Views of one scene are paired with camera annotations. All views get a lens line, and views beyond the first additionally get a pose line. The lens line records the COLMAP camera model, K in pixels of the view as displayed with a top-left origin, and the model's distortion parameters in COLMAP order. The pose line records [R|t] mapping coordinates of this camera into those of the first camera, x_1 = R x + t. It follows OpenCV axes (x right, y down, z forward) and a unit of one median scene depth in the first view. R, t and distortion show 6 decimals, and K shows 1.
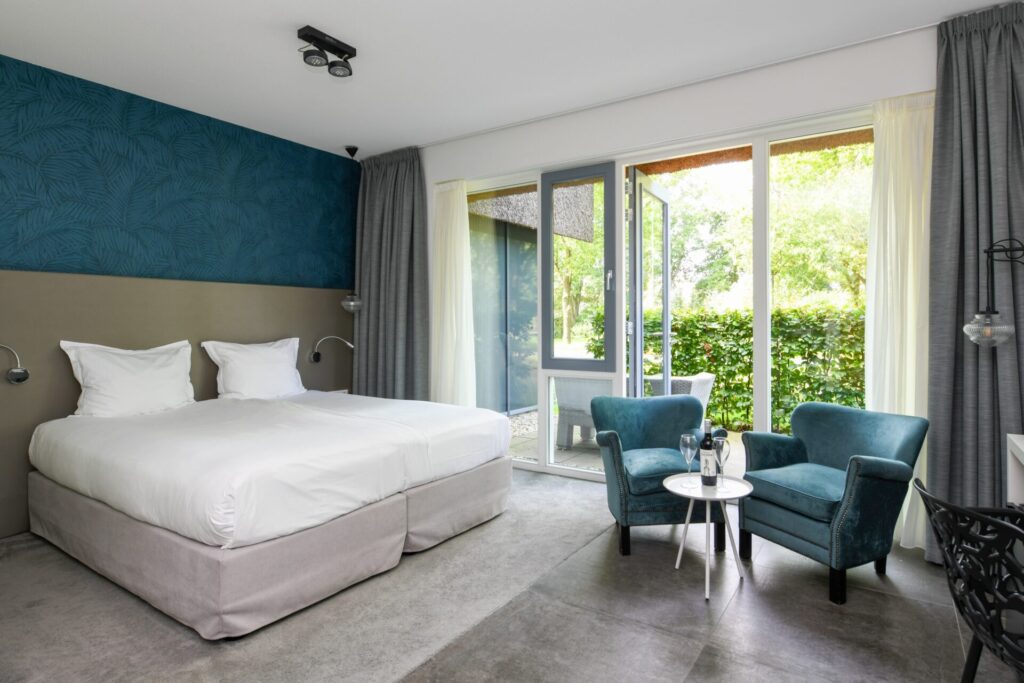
lens RADIAL K [[549.9, 0, 515.5], [0, 549.9, 324.0], [0, 0, 1]] dist [0.001530, -0.000688]
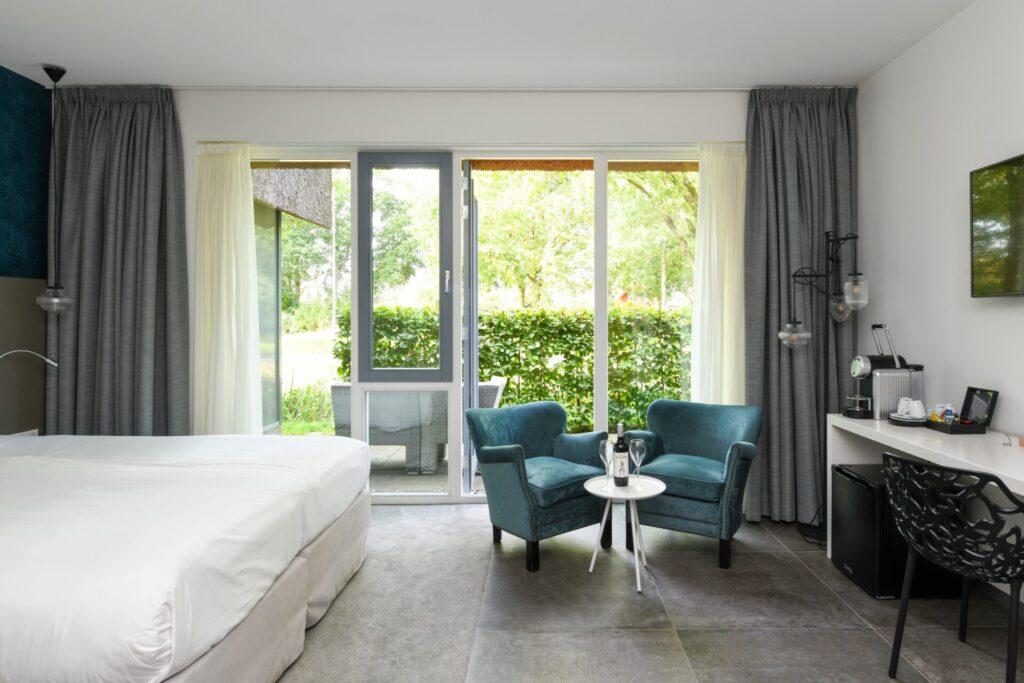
lens RADIAL K [[622.8, 0, 513.0], [0, 622.8, 321.9], [0, 0, 1]] dist [-0.003545, -0.000479]
pose [[0.838881, -0.003856, 0.544301, -0.384436], [0.000839, 0.999983, 0.005791, -0.023742], [-0.544314, -0.004401, 0.838870, 0.090887]]
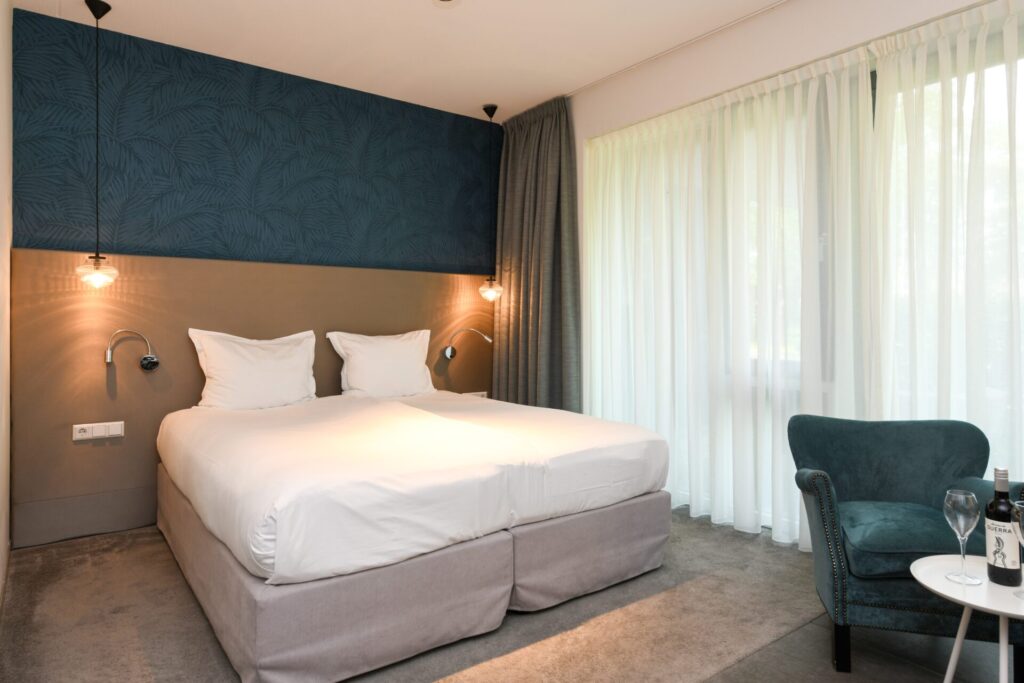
lens RADIAL K [[612.4, 0, 510.3], [0, 612.4, 321.0], [0, 0, 1]] dist [0.014198, 0.001318]
pose [[0.947036, 0.003426, -0.321110, 0.058433], [-0.004833, 0.999982, -0.003587, 0.020992], [0.321091, 0.004949, 0.947035, 0.183304]]
